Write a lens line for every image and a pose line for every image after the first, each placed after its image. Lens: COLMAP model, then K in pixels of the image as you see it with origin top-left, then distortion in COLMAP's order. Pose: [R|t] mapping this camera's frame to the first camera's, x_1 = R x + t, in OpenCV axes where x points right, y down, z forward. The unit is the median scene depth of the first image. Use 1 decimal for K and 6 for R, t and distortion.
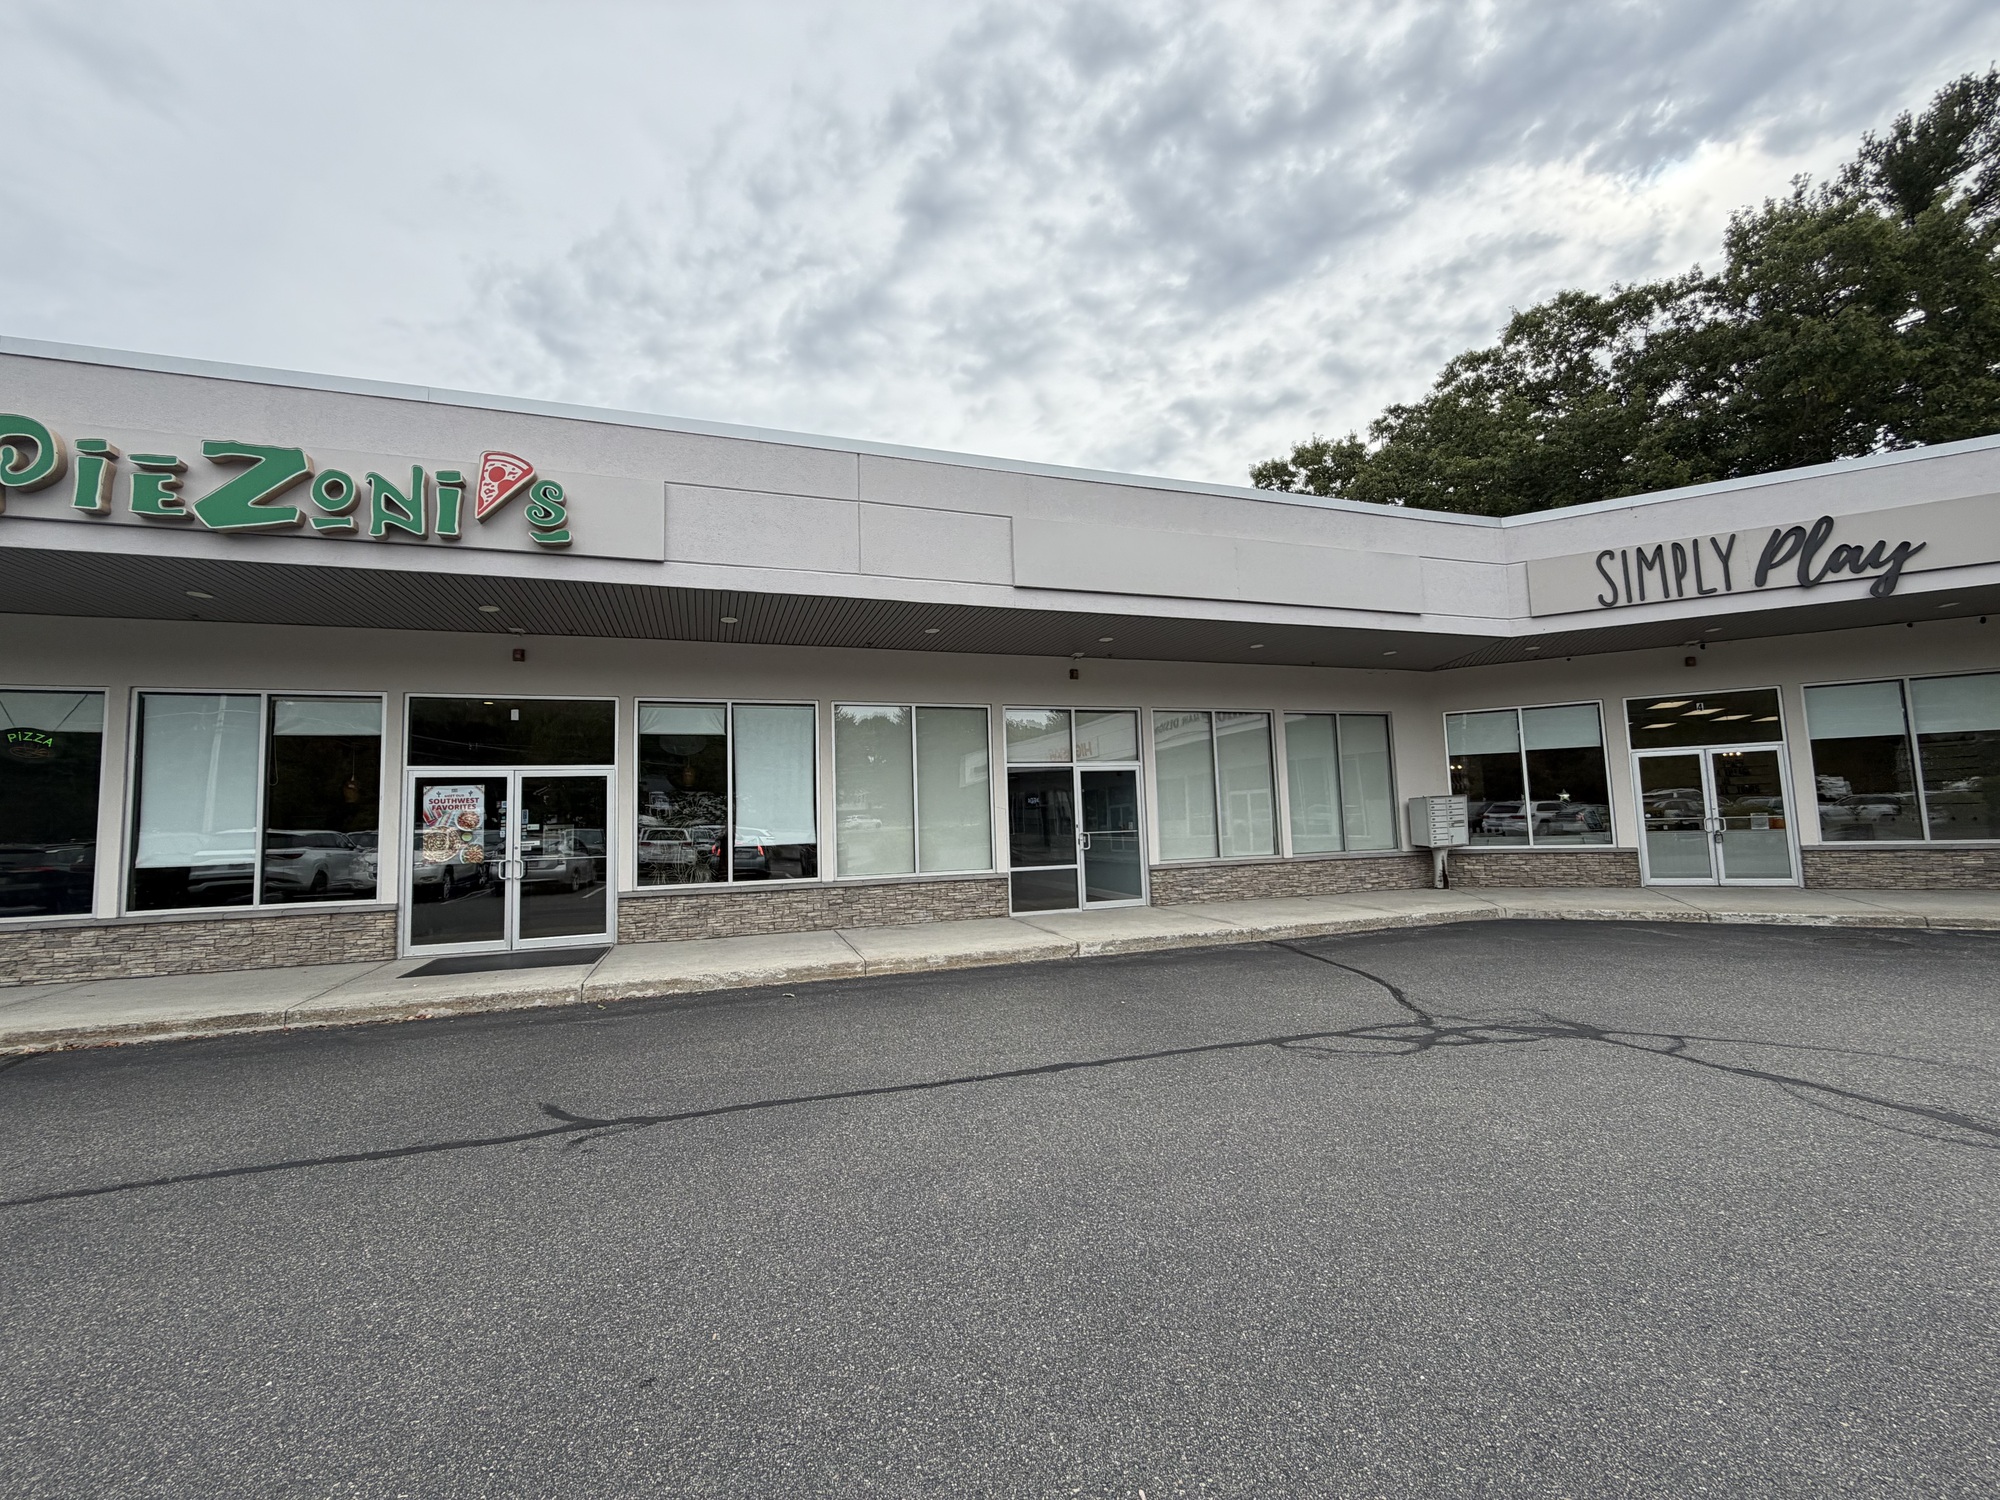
lens RADIAL K [[805.6, 0, 995.9], [0, 805.6, 744.9], [0, 0, 1]] dist [-0.002139, 0.000518]
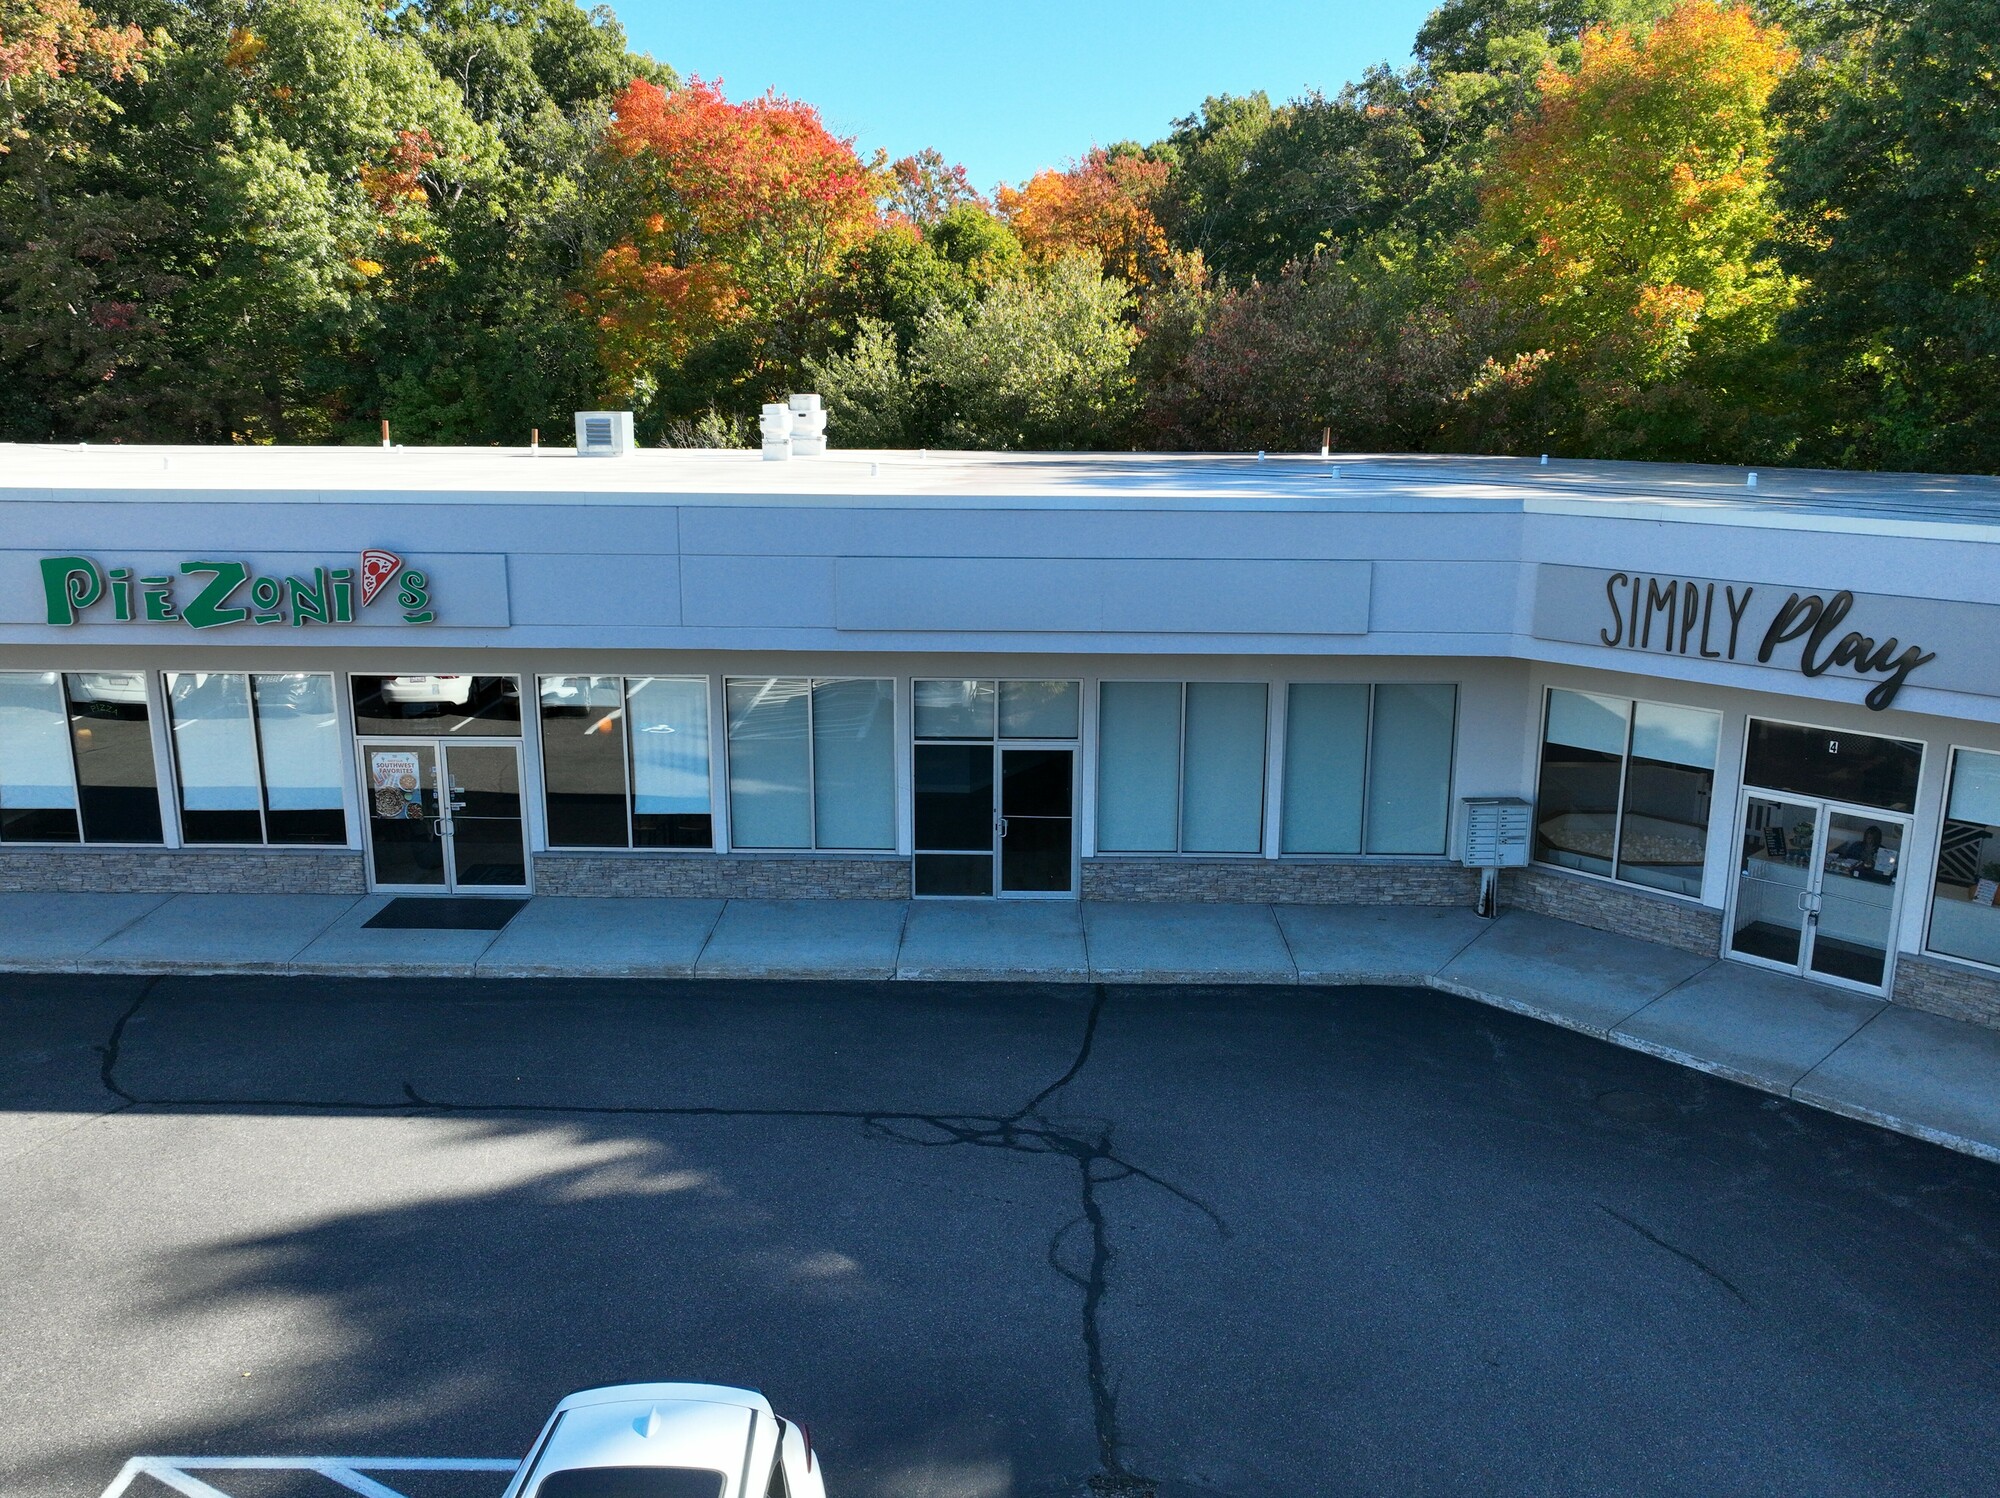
lens RADIAL K [[1610.3, 0, 991.5], [0, 1610.3, 740.9], [0, 0, 1]] dist [0.002780, -0.000742]
pose [[0.943604, 0.107608, -0.313099, 0.752385], [-0.003466, 0.948864, 0.315667, -0.622943], [0.331057, -0.296779, 0.895725, -0.675758]]
